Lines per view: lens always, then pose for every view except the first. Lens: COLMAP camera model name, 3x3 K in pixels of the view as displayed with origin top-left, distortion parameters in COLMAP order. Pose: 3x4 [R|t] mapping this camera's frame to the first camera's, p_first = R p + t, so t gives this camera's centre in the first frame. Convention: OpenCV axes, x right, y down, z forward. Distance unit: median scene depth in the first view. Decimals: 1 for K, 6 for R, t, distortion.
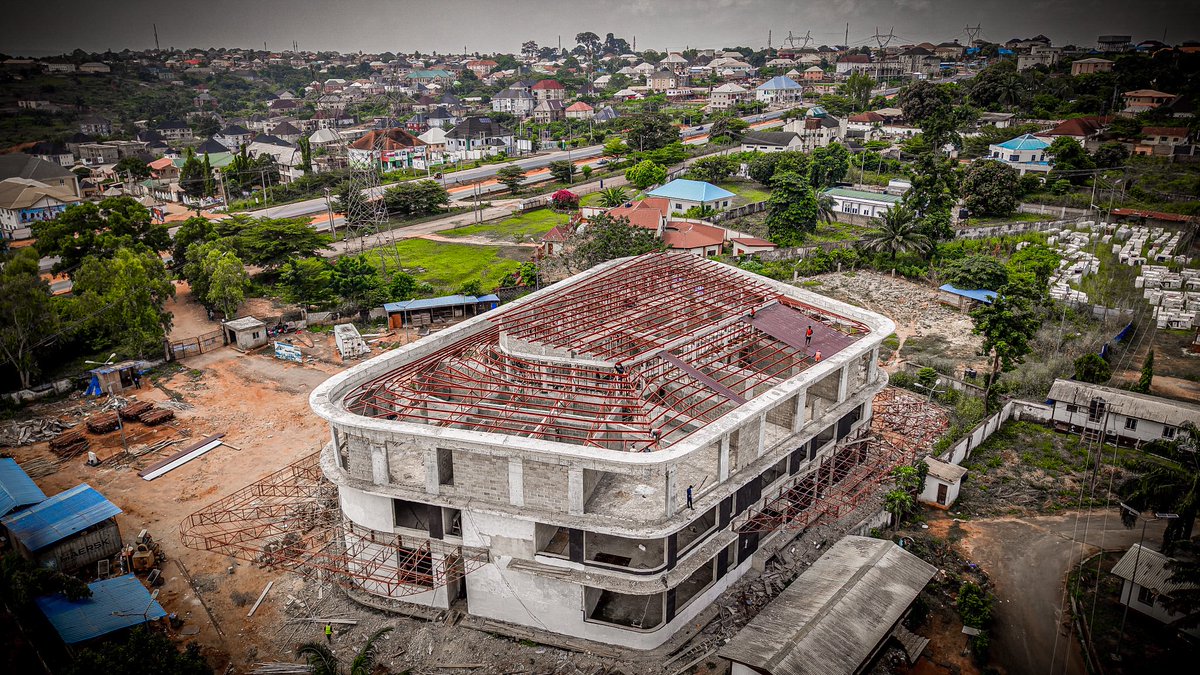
lens RADIAL K [[812.8, 0, 600.0], [0, 812.8, 337.5], [0, 0, 1]] dist [0.044384, -0.044314]
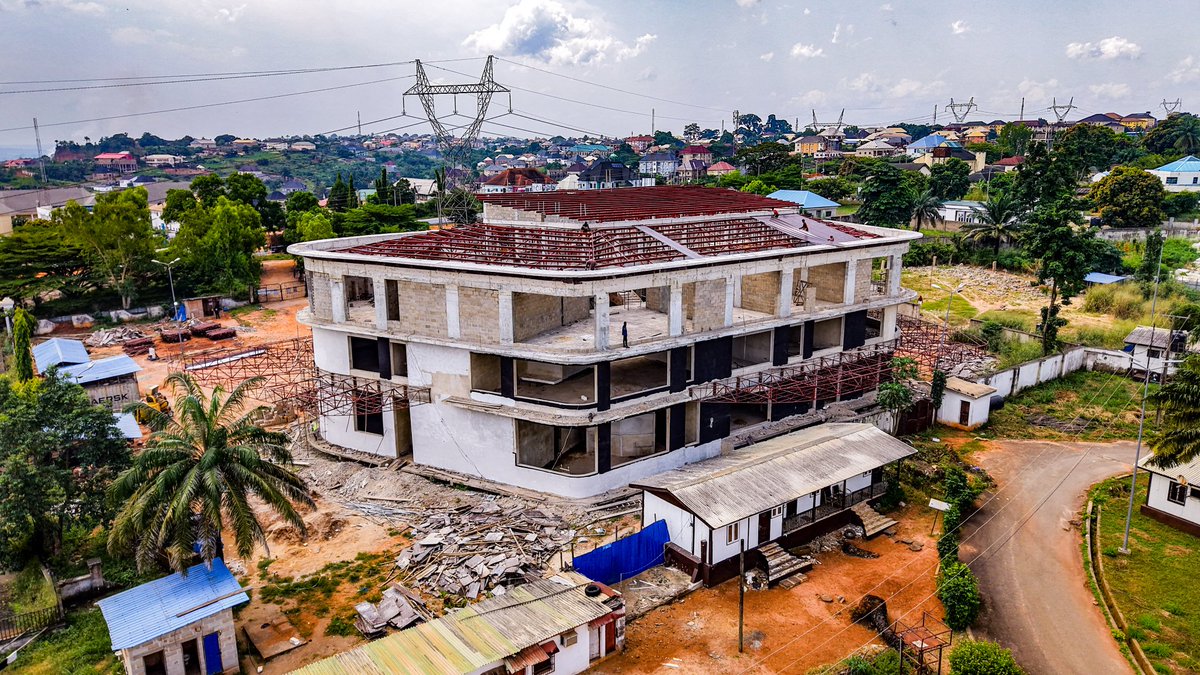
lens RADIAL K [[812.8, 0, 600.0], [0, 812.8, 337.5], [0, 0, 1]] dist [0.044384, -0.044314]
pose [[0.980107, 0.044021, -0.193527, 0.164496], [-0.063748, 0.993249, -0.096917, 0.182281], [0.187954, 0.107326, 0.976296, 0.044567]]
